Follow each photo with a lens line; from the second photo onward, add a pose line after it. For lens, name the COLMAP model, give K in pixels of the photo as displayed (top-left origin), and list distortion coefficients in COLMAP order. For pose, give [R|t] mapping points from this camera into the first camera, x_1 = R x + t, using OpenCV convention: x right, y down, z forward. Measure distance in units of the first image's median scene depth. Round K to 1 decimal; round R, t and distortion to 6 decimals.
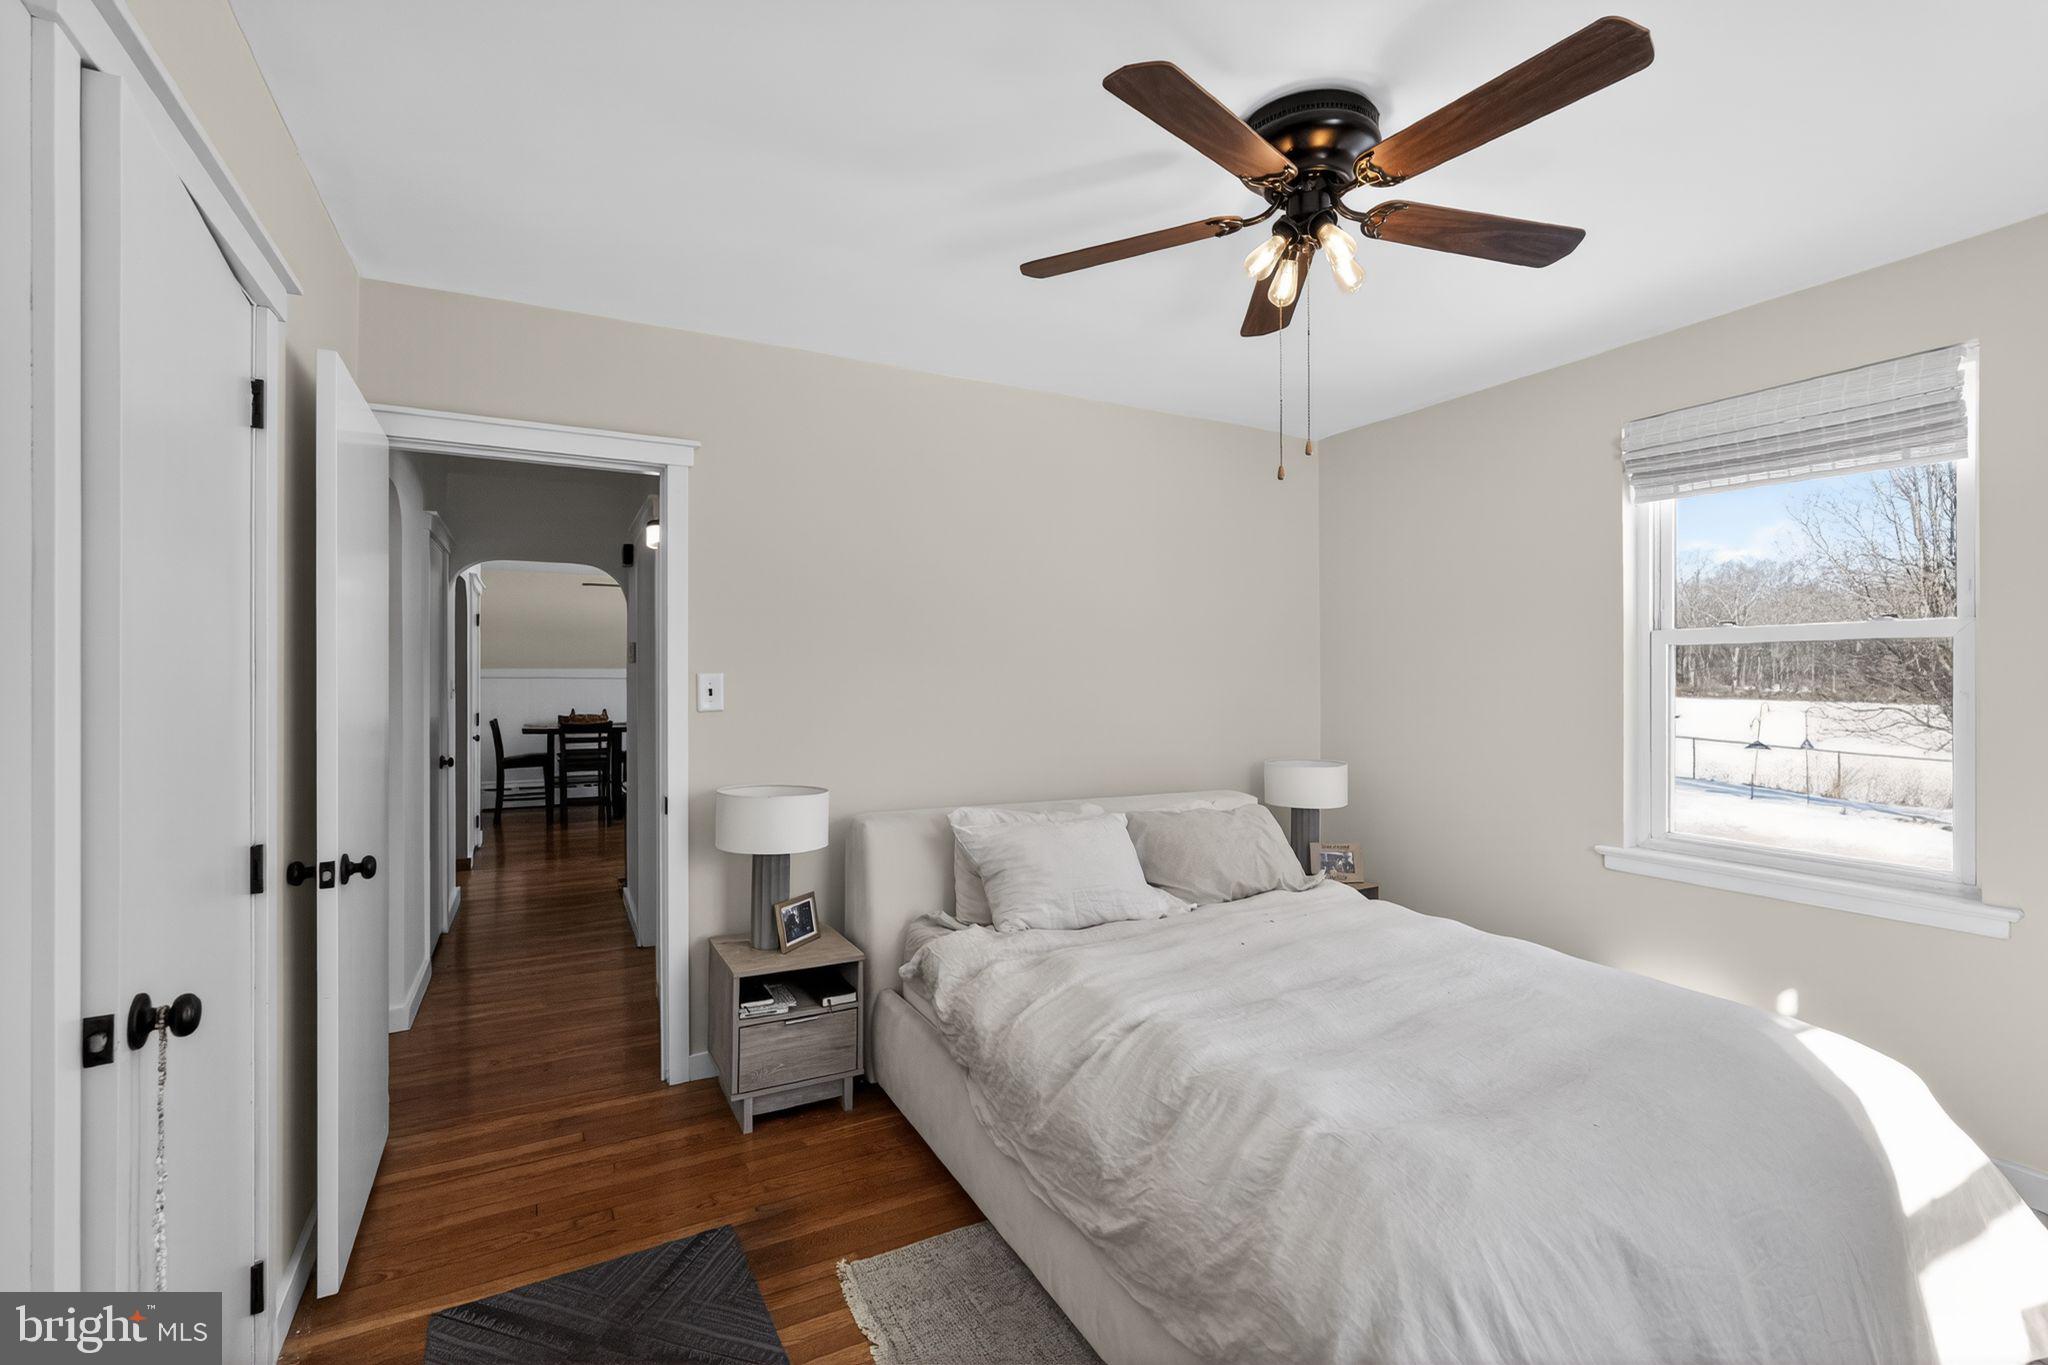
lens RADIAL K [[902.3, 0, 1026.3], [0, 902.3, 681.8], [0, 0, 1]] dist [-0.001055, 0.000201]
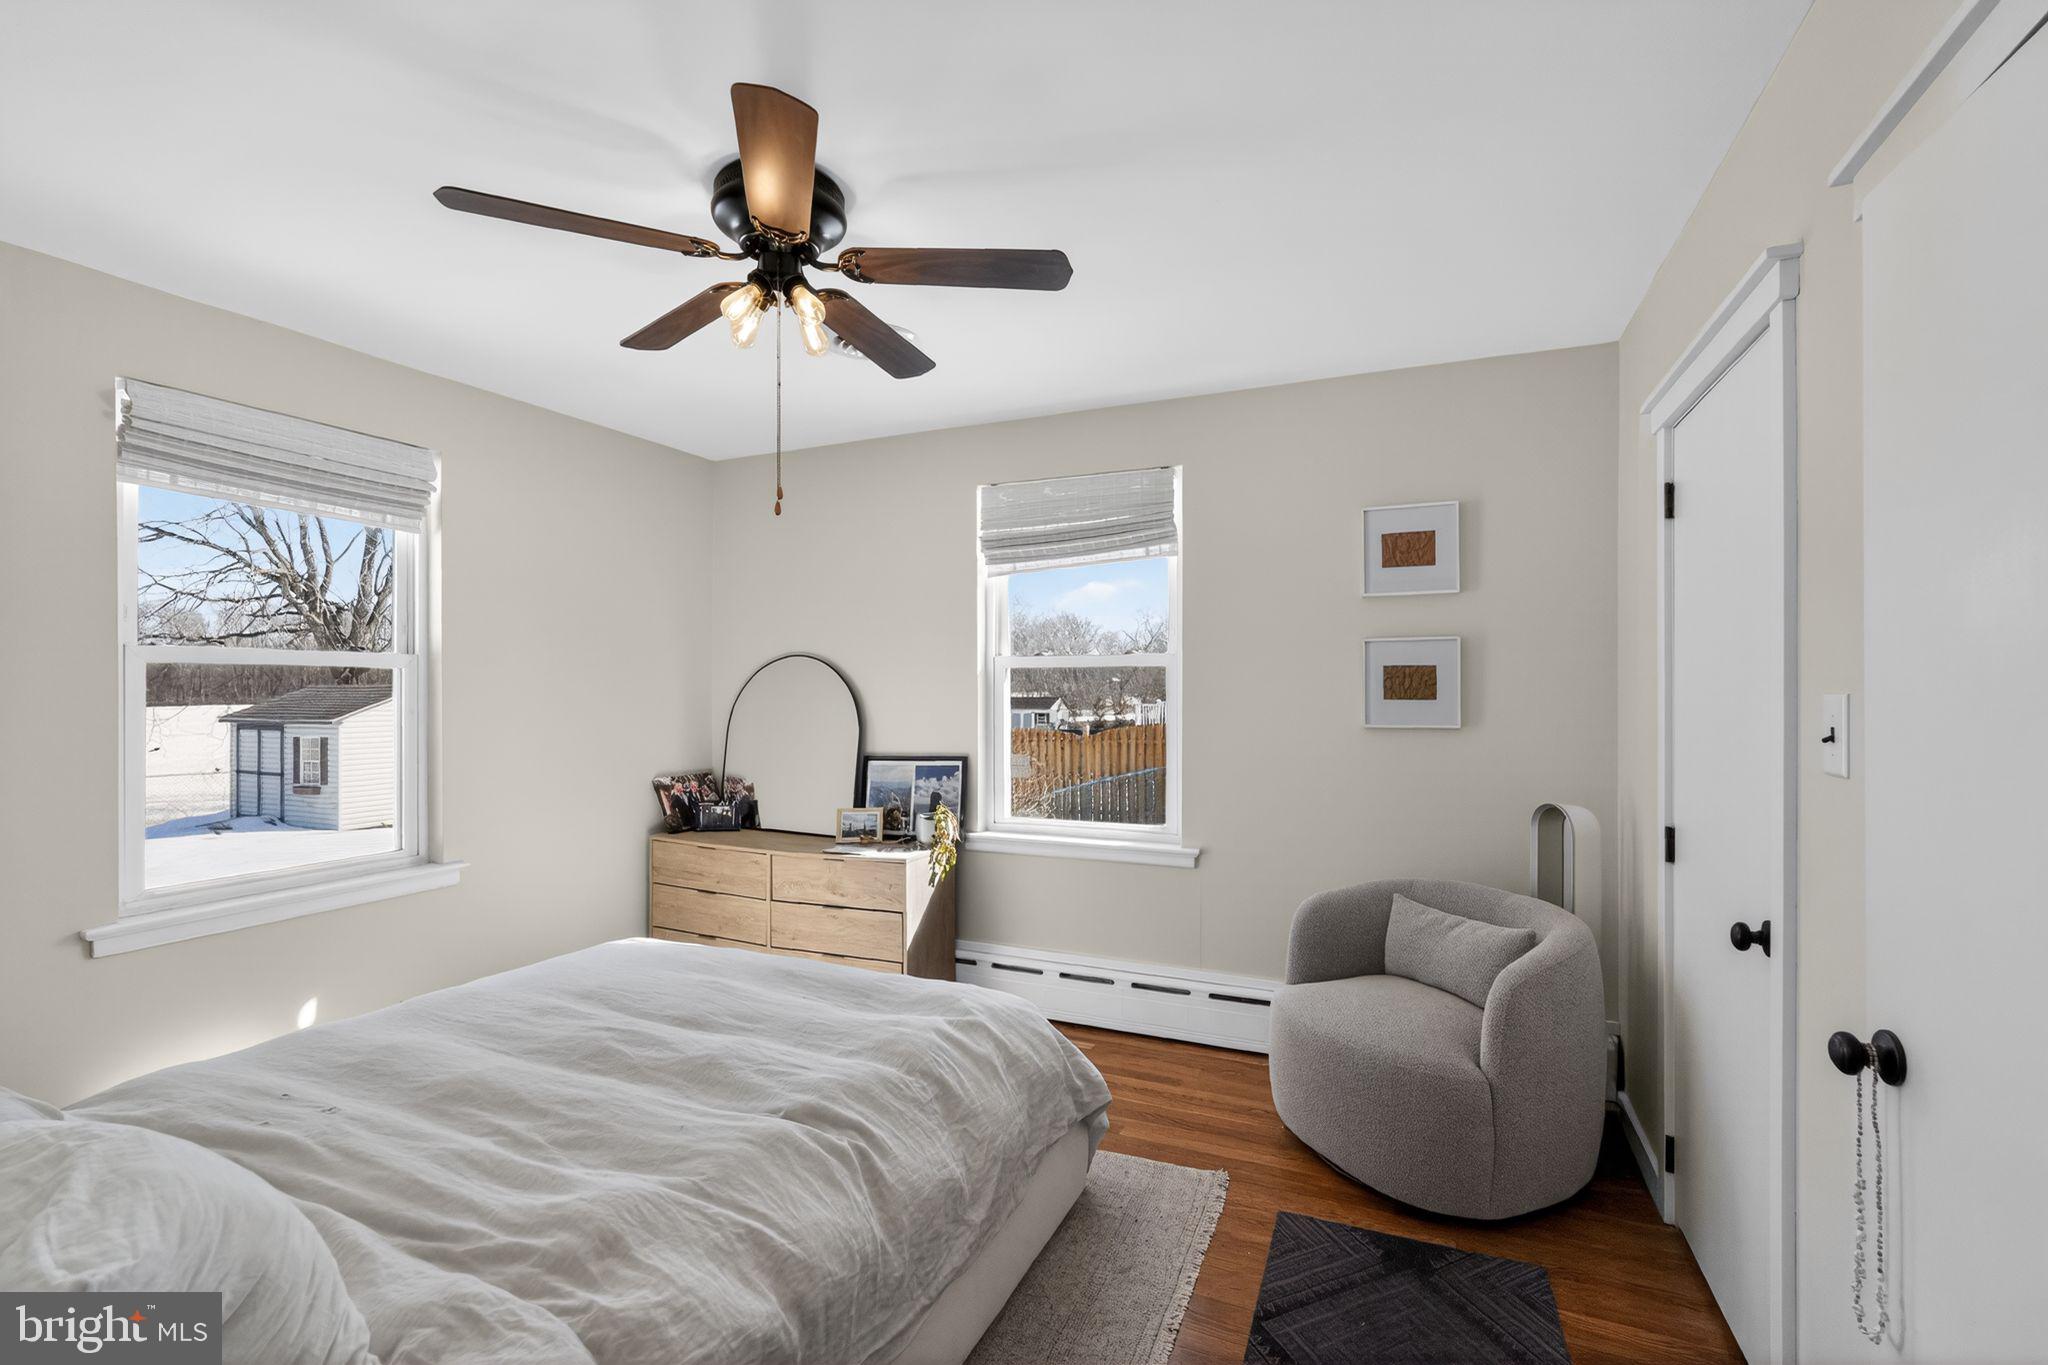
lens RADIAL K [[902.3, 0, 1026.3], [0, 902.3, 681.8], [0, 0, 1]] dist [-0.001055, 0.000201]
pose [[-0.613741, 0.001194, 0.789507, -0.329666], [0.000683, 0.999999, -0.000982, -0.016700], [-0.789507, -0.000064, -0.613741, 0.664652]]
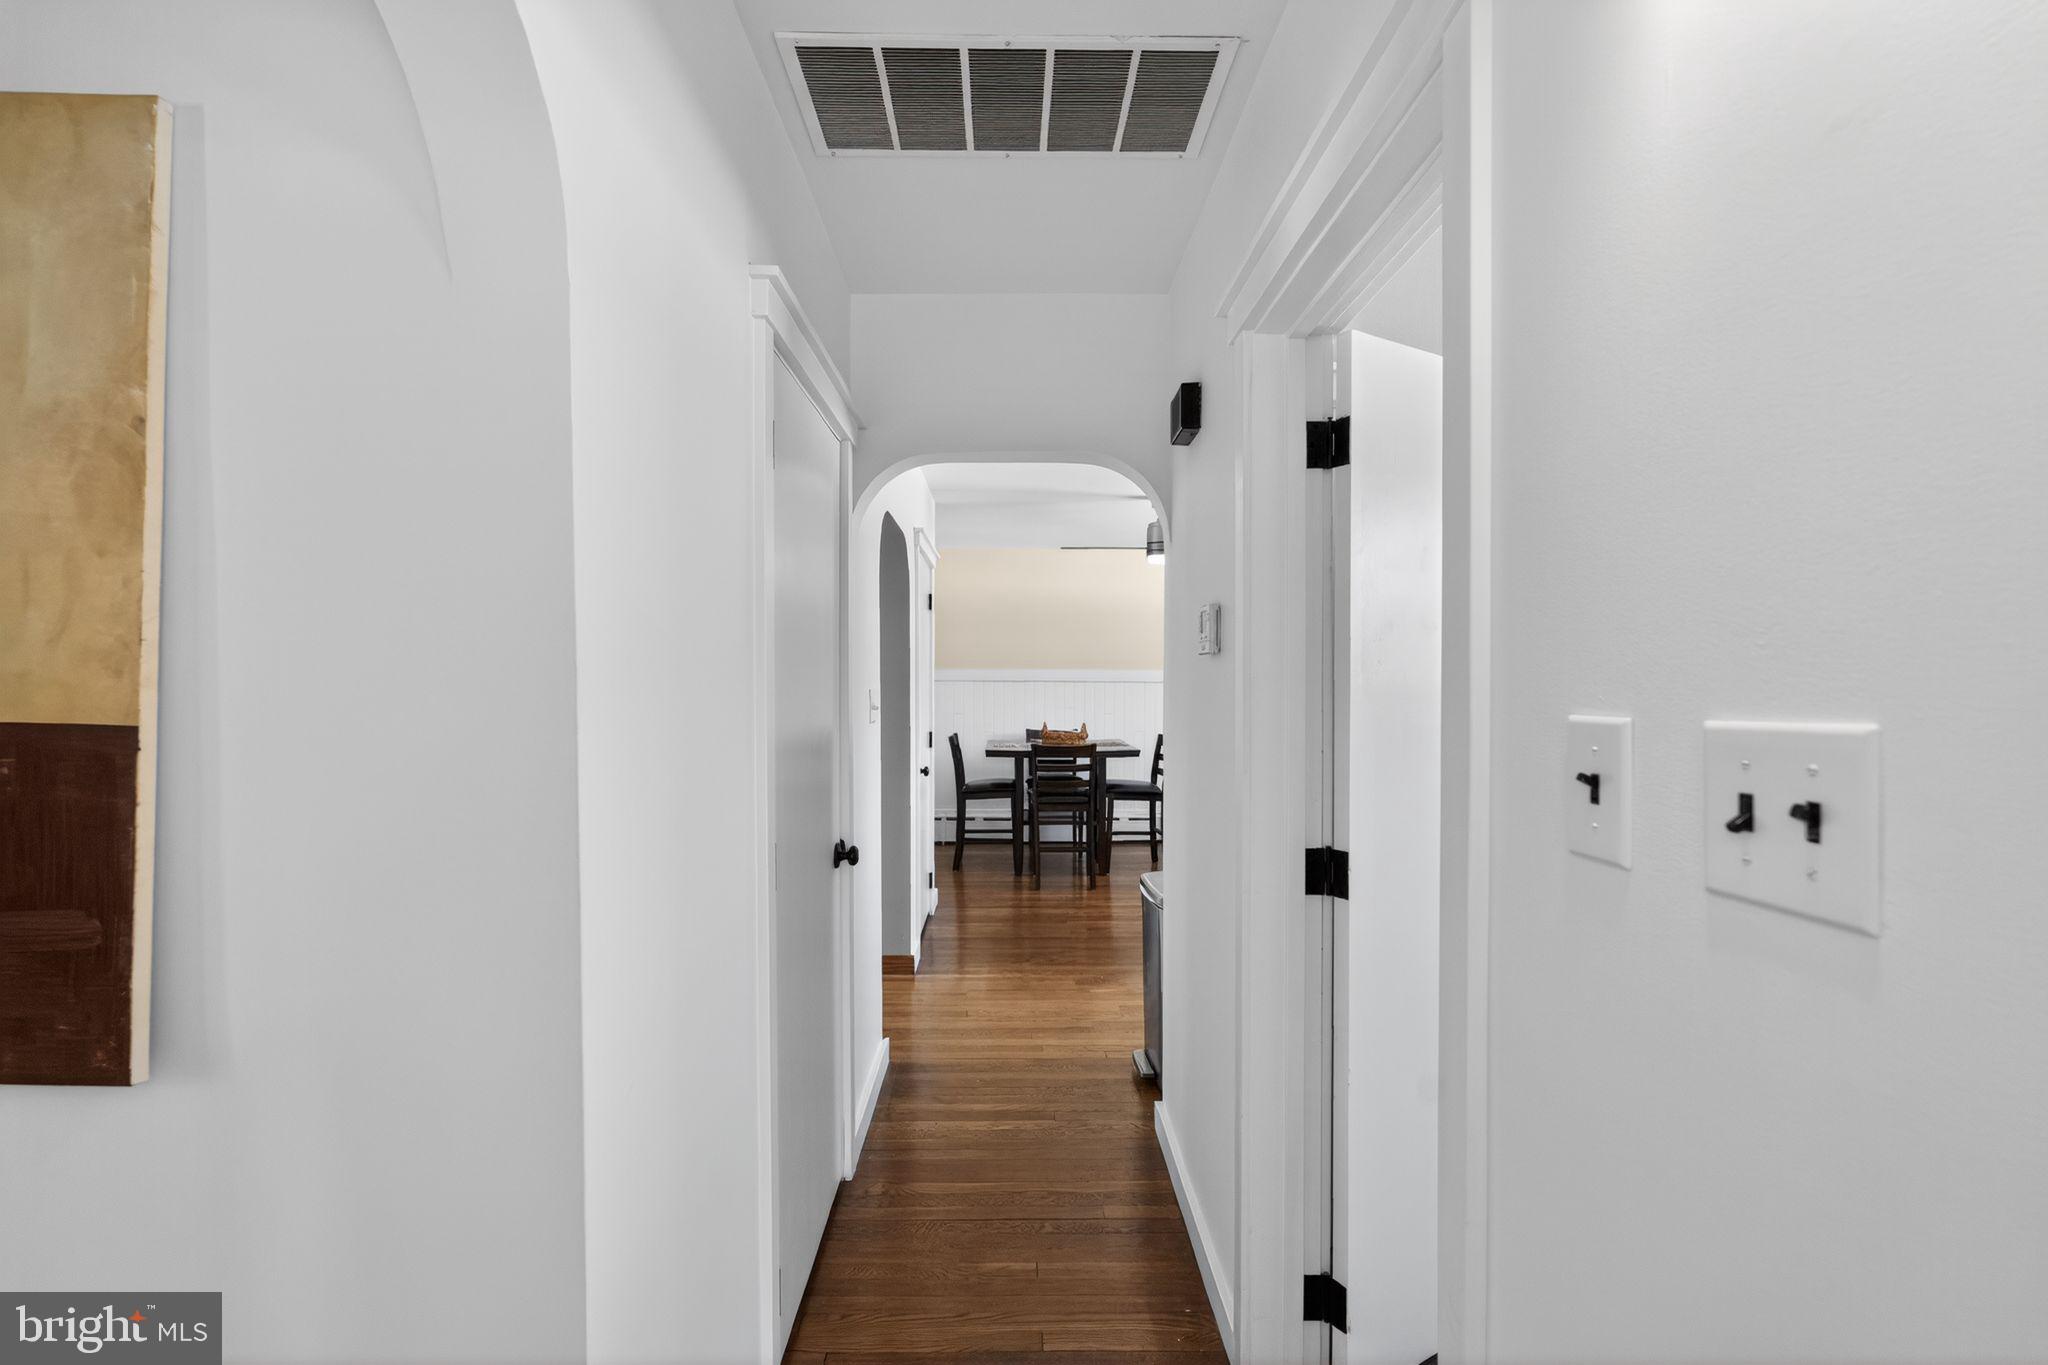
lens RADIAL K [[902.3, 0, 1026.3], [0, 902.3, 681.8], [0, 0, 1]] dist [-0.001055, 0.000201]
pose [[0.890260, 0.000384, -0.455453, -0.187301], [-0.000241, 1.000000, 0.000372, -0.004351], [0.455453, -0.000221, 0.890260, 0.347501]]
